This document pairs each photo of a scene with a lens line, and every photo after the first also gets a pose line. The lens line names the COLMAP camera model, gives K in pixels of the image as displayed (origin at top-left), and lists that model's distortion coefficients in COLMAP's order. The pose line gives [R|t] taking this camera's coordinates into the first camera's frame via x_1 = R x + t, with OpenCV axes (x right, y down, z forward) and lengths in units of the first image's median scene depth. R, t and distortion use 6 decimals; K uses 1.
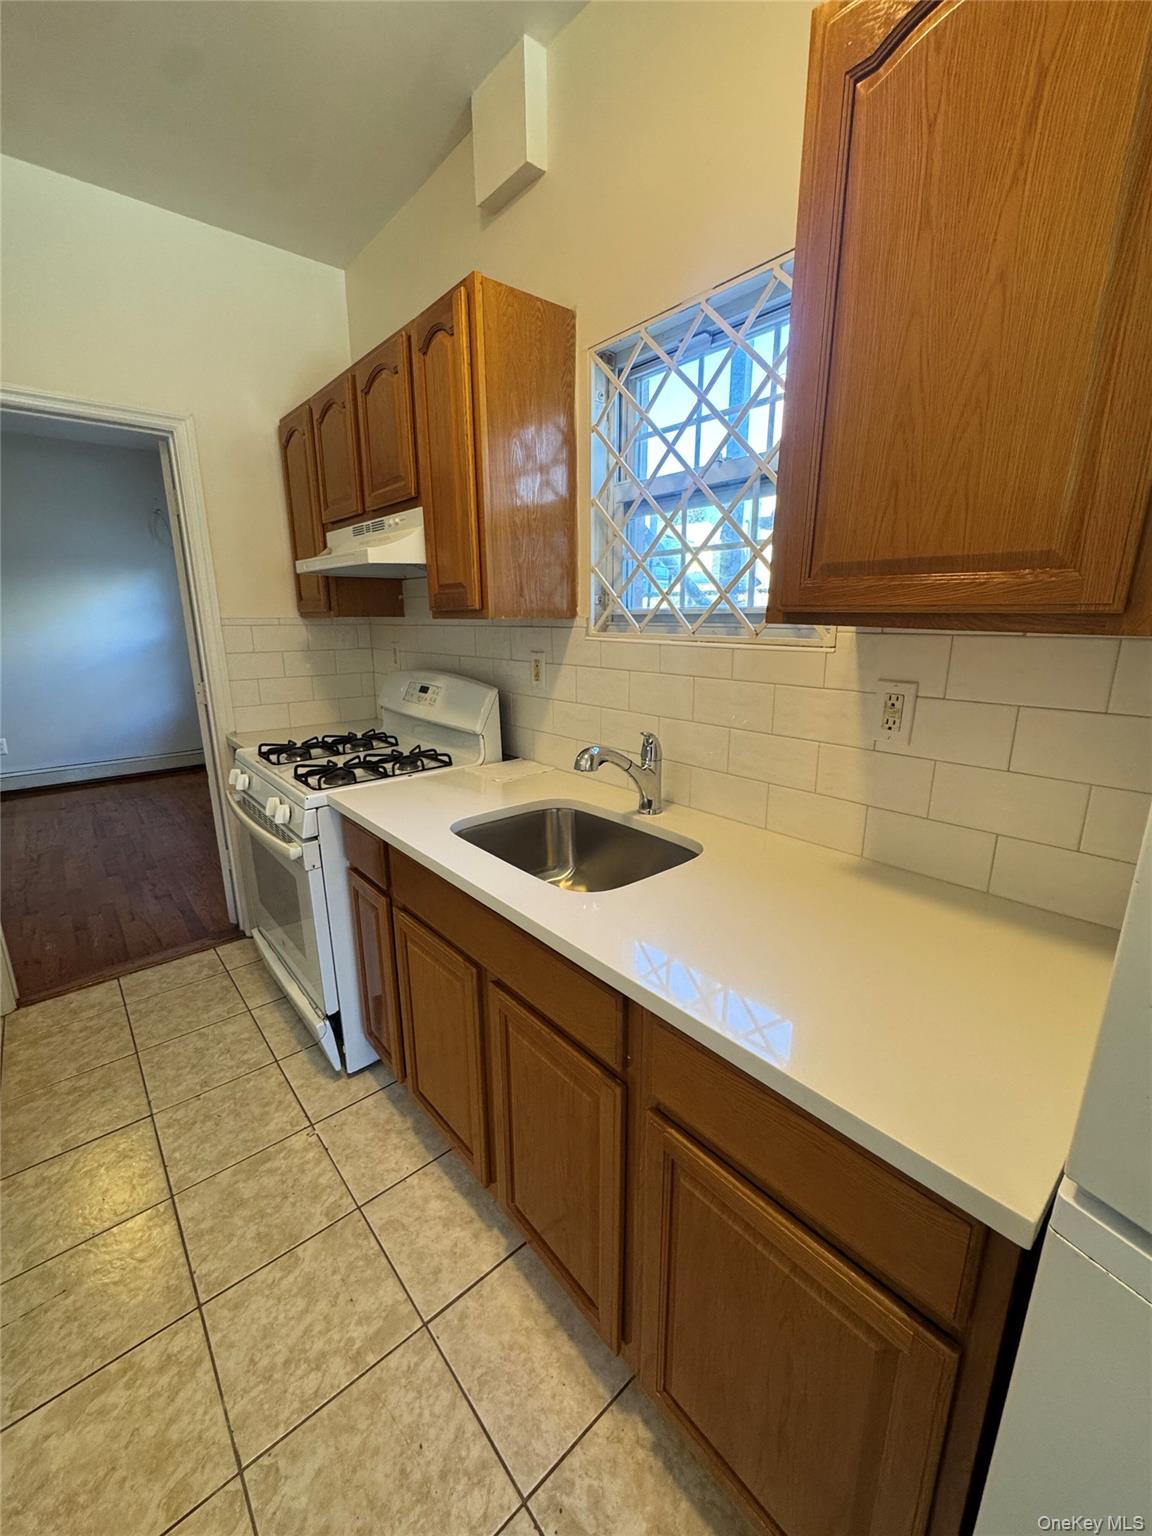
lens RADIAL K [[615.1, 0, 577.3], [0, 615.1, 769.3], [0, 0, 1]] dist [-0.006184, 0.000933]
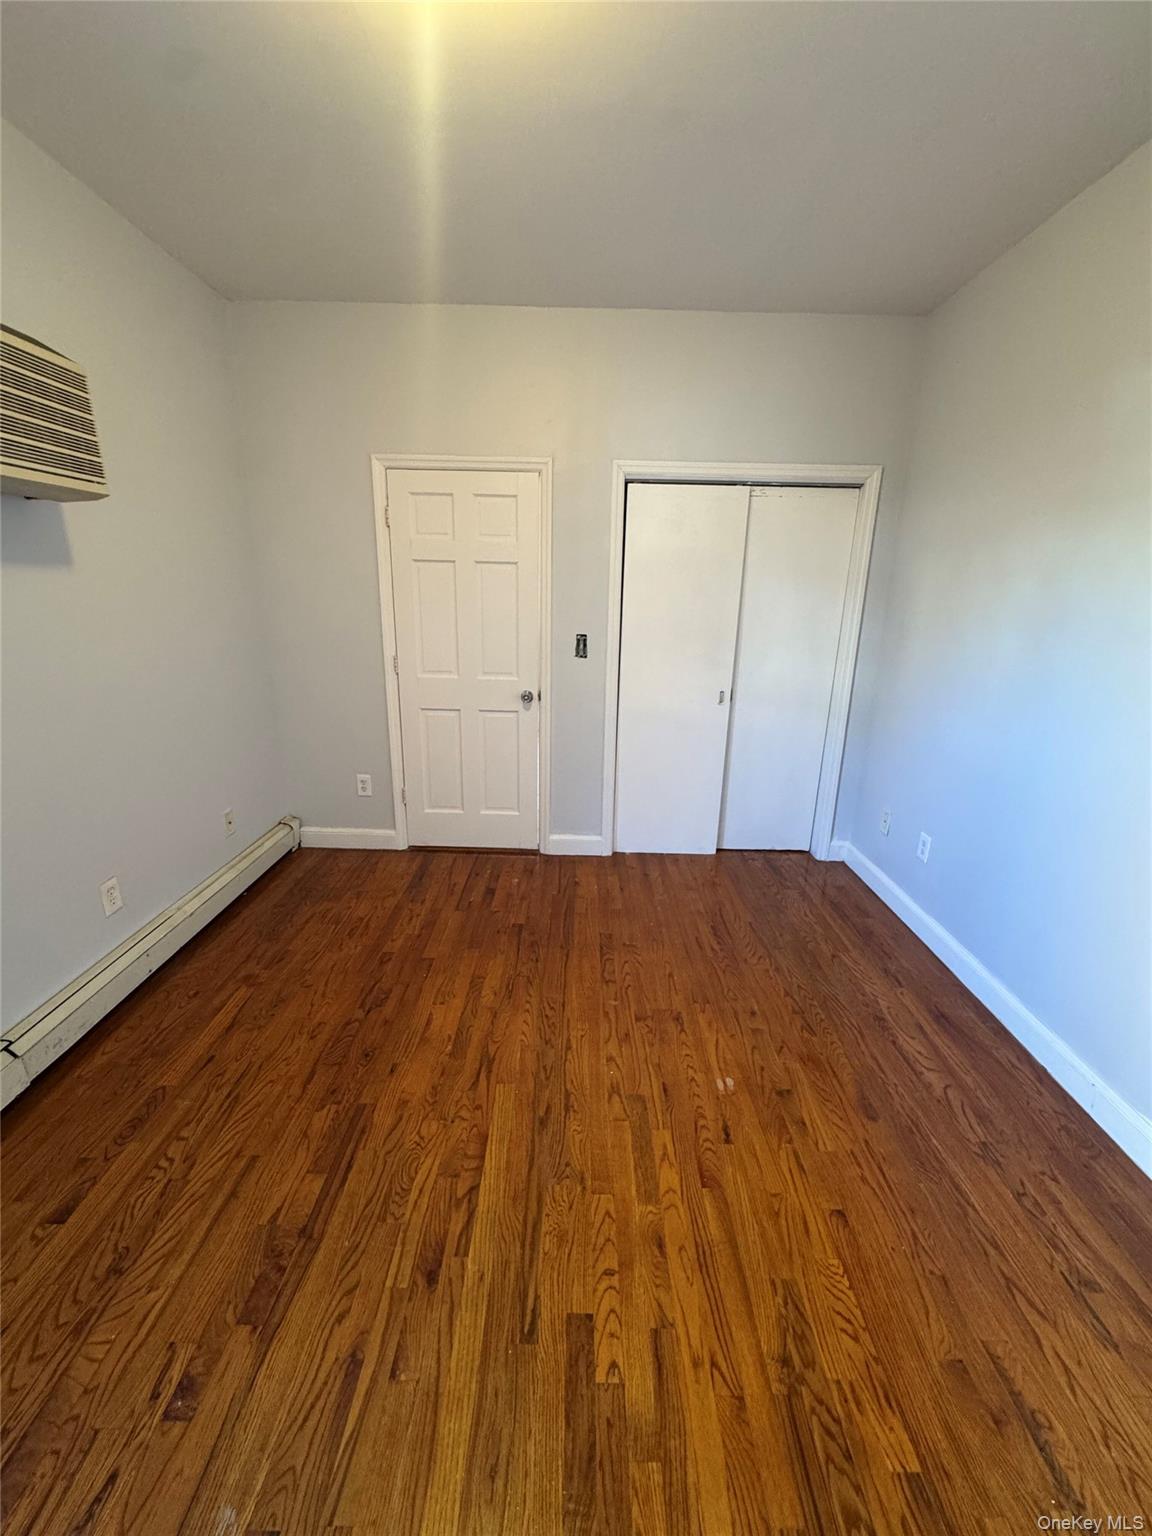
lens RADIAL K [[615.1, 0, 576.6], [0, 615.1, 768.6], [0, 0, 1]] dist [-0.006184, 0.000933]
pose [[-0.751943, -0.196014, 0.629413, -2.269543], [0.143144, 0.883444, 0.446136, -0.590310], [-0.643500, 0.425565, -0.636241, 2.164923]]
